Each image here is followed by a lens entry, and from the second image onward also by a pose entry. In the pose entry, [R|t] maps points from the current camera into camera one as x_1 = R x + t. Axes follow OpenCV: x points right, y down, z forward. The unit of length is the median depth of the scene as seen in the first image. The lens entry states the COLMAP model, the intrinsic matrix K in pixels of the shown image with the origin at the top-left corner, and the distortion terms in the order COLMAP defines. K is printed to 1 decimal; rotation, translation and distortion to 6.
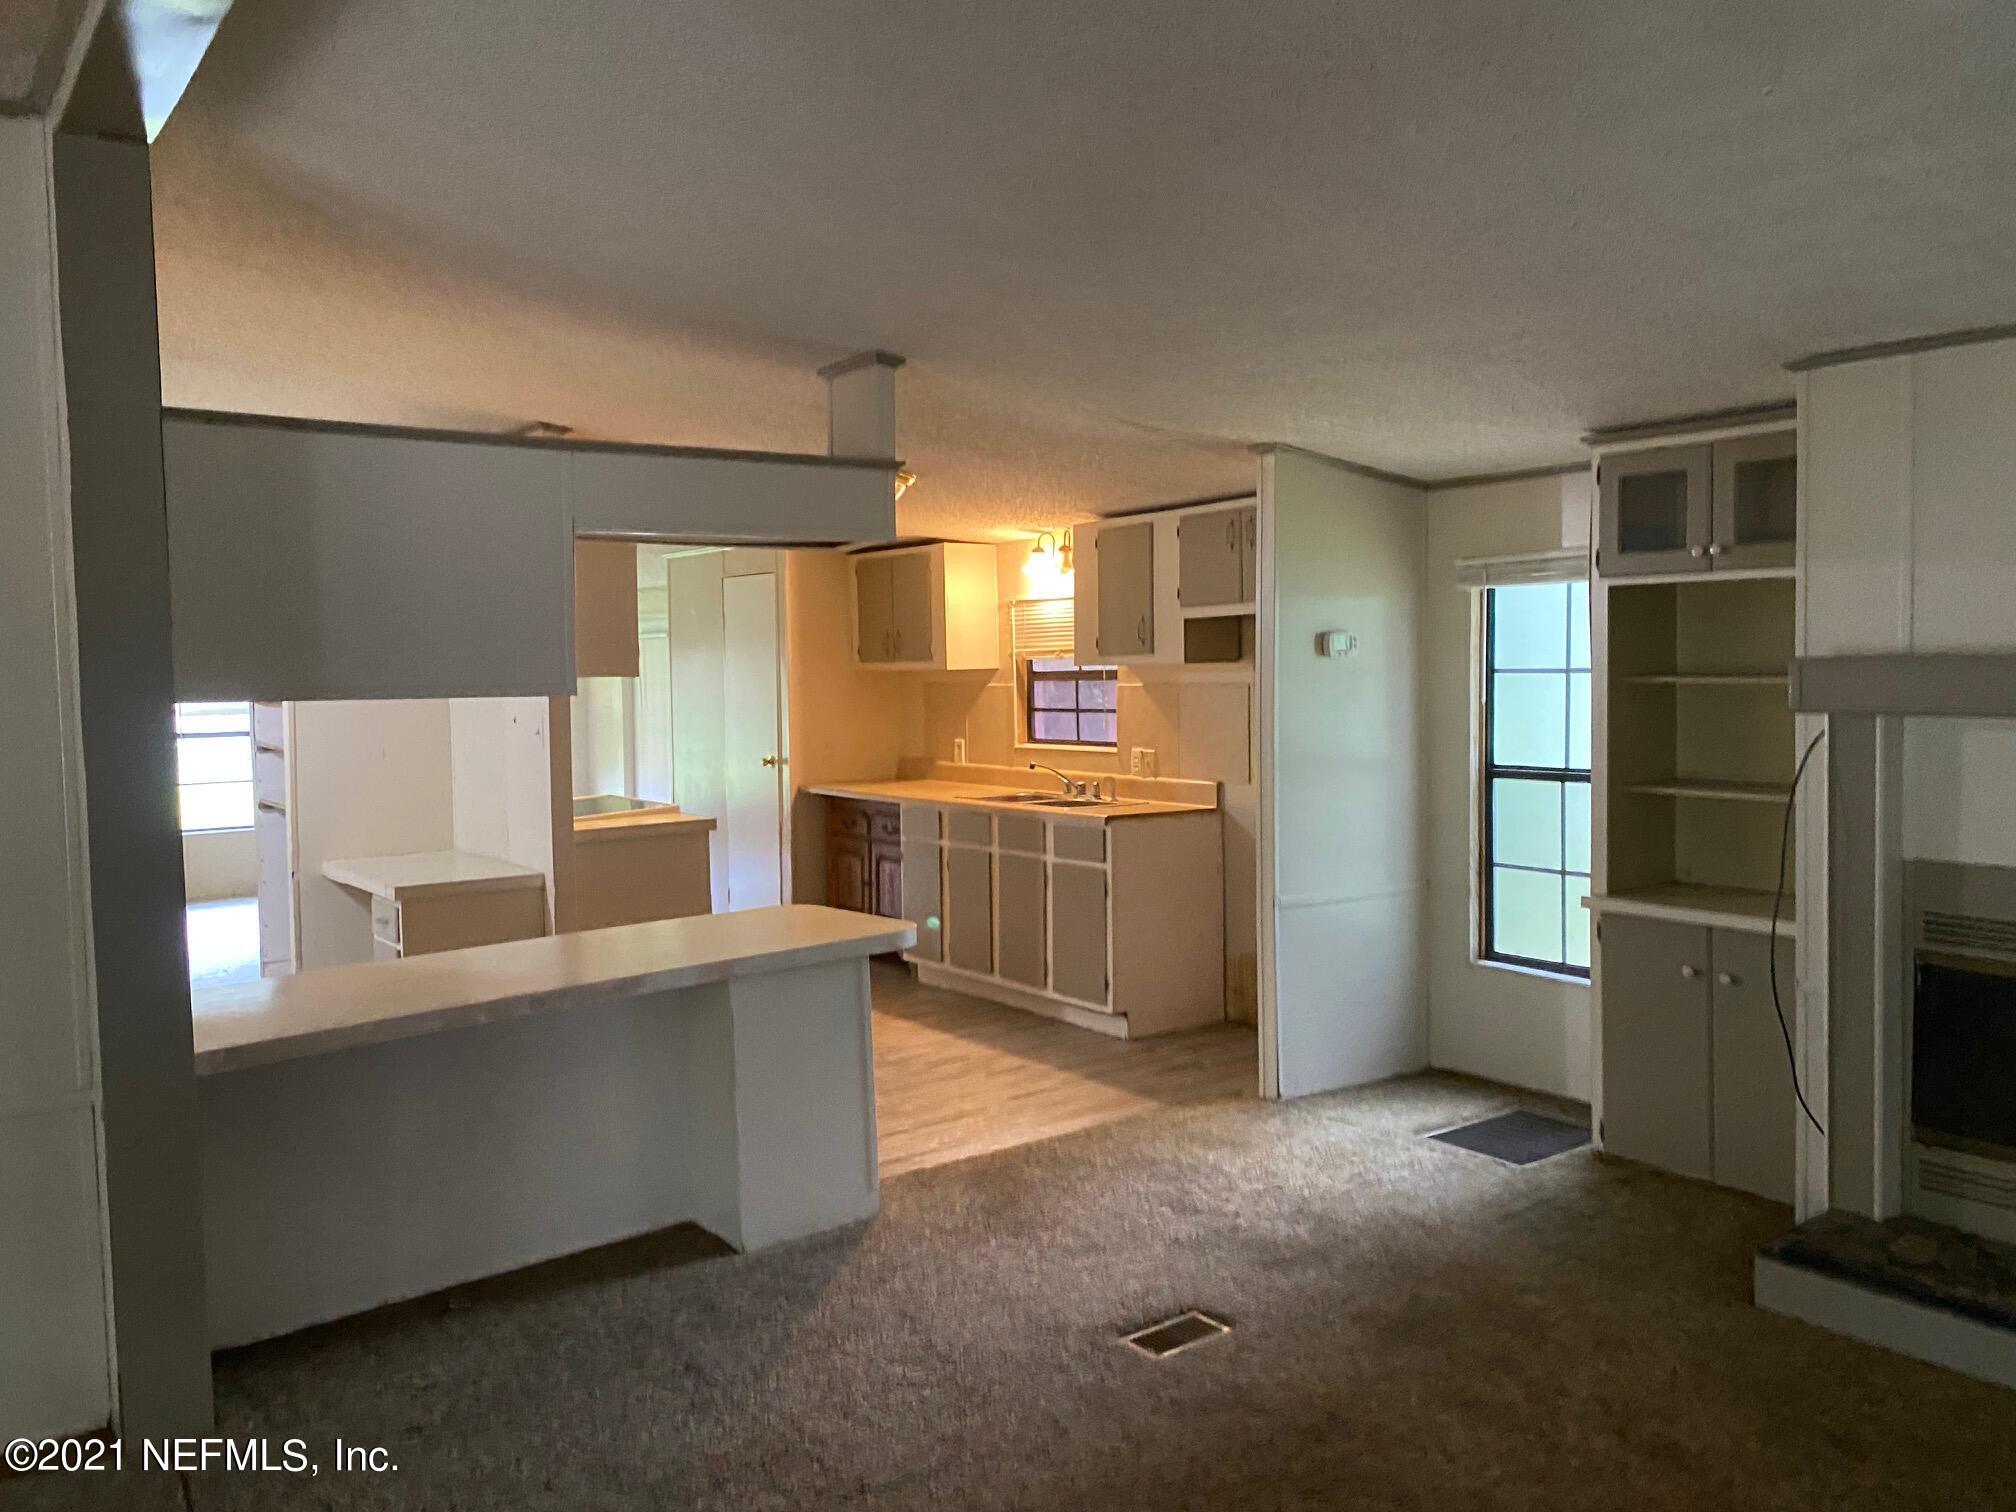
lens RADIAL K [[1555.5, 0, 1039.3], [0, 1555.5, 724.2], [0, 0, 1]] dist [0.051230, -0.035828]
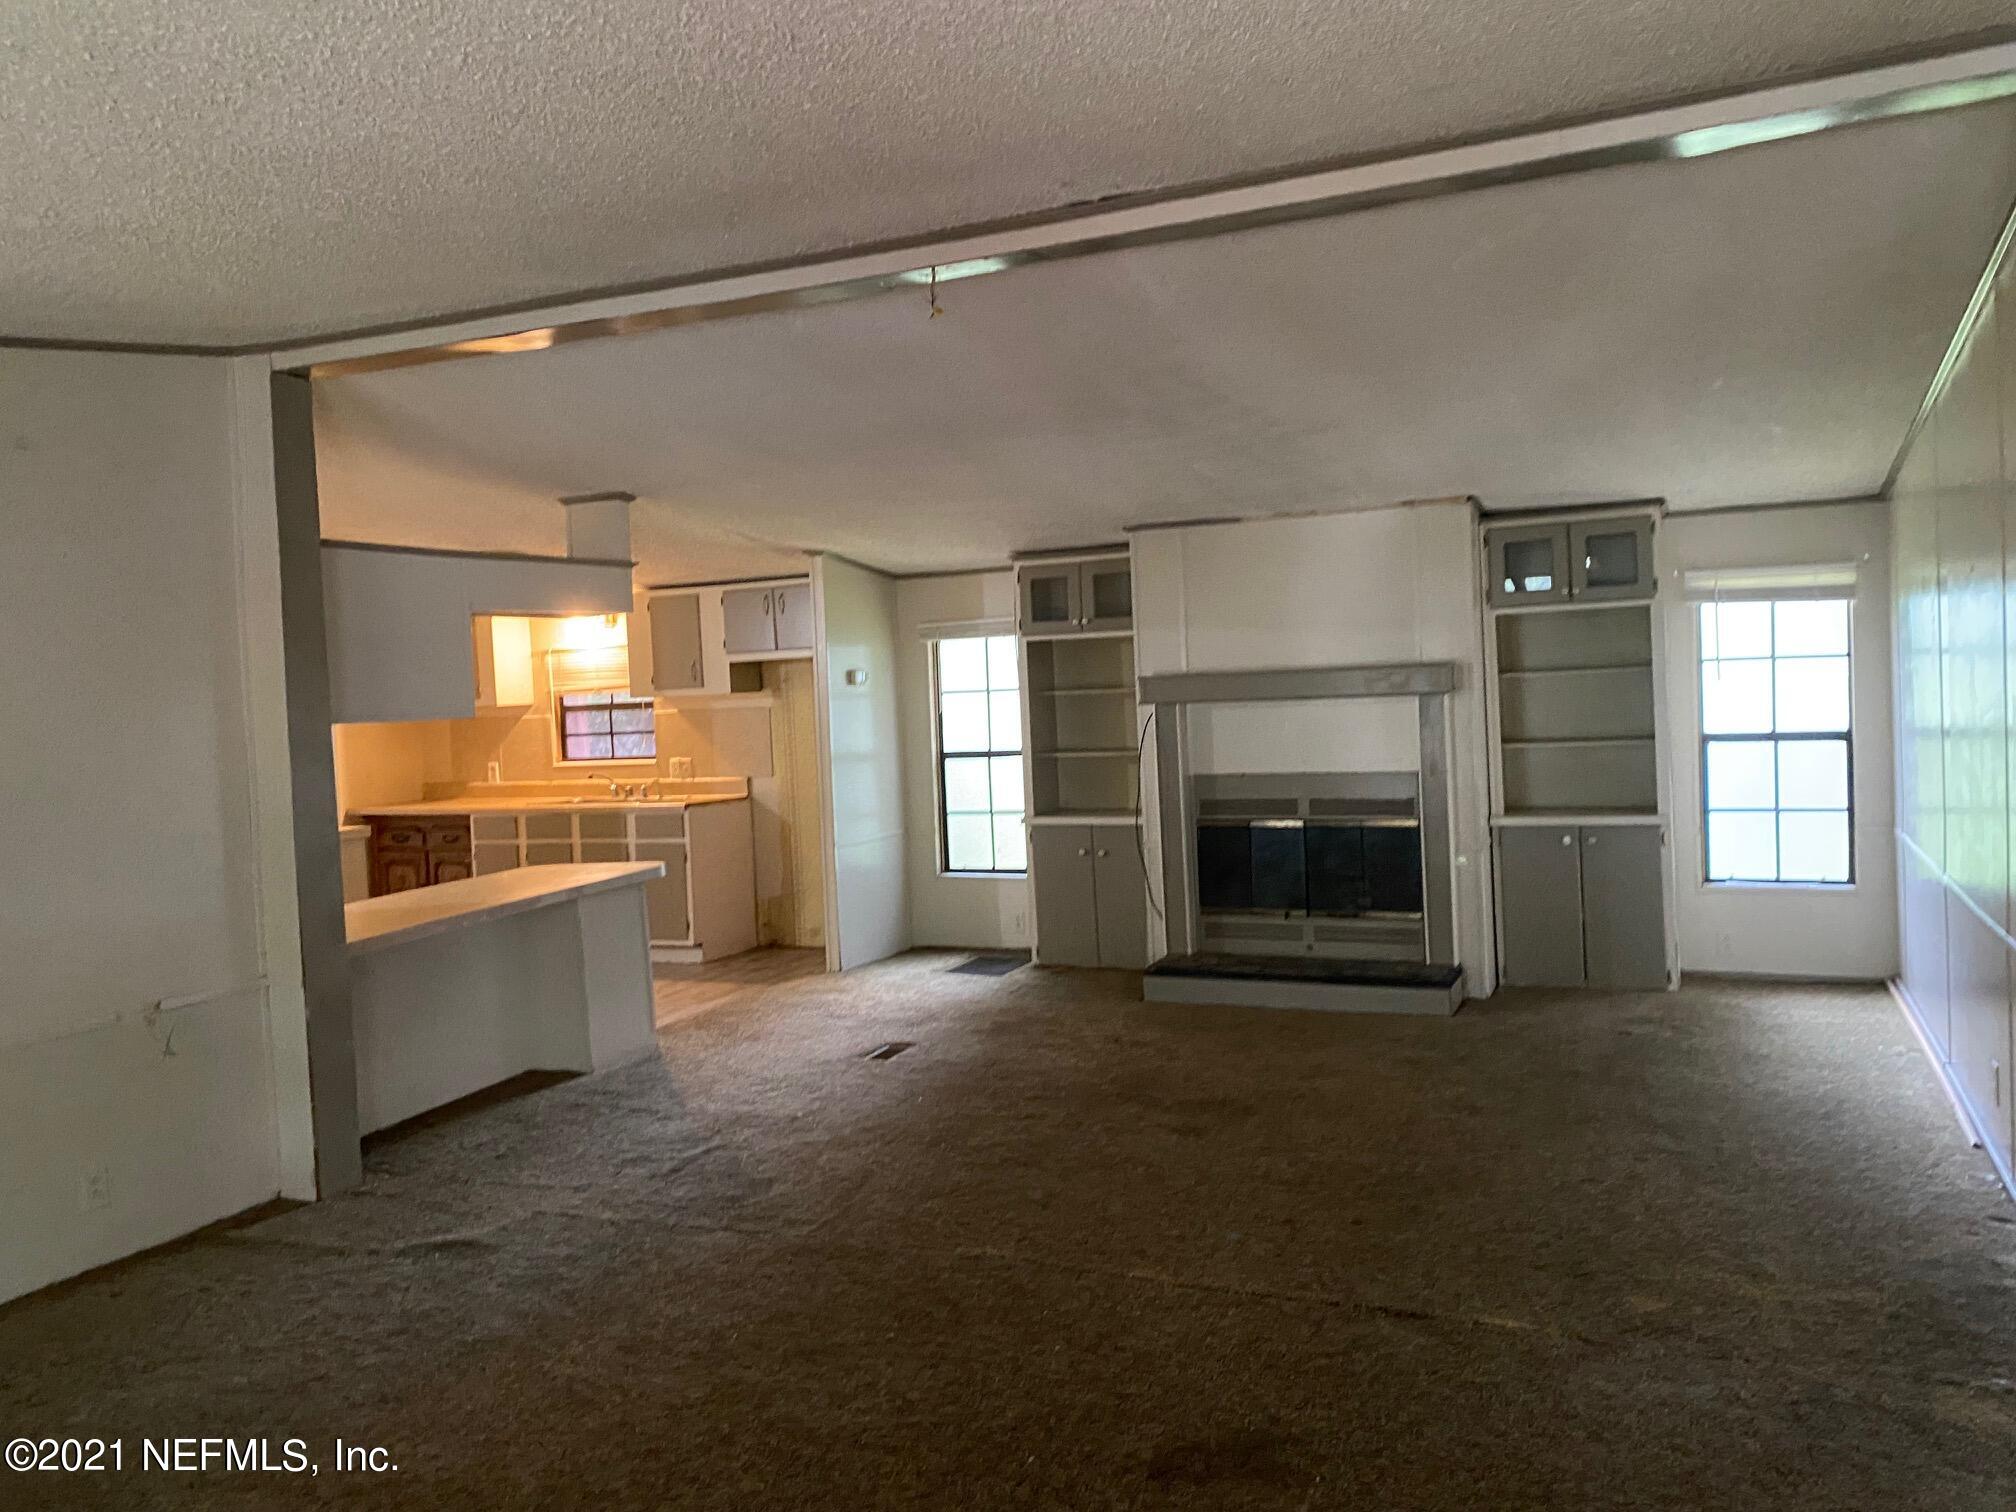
lens RADIAL K [[1529.3, 0, 1074.9], [0, 1529.3, 750.4], [0, 0, 1]] dist [0.333812, -0.001645]
pose [[0.862522, -0.050239, 0.503519, -0.414399], [0.055165, 0.998464, 0.005126, 0.026448], [-0.503003, 0.023355, 0.863969, -0.456725]]
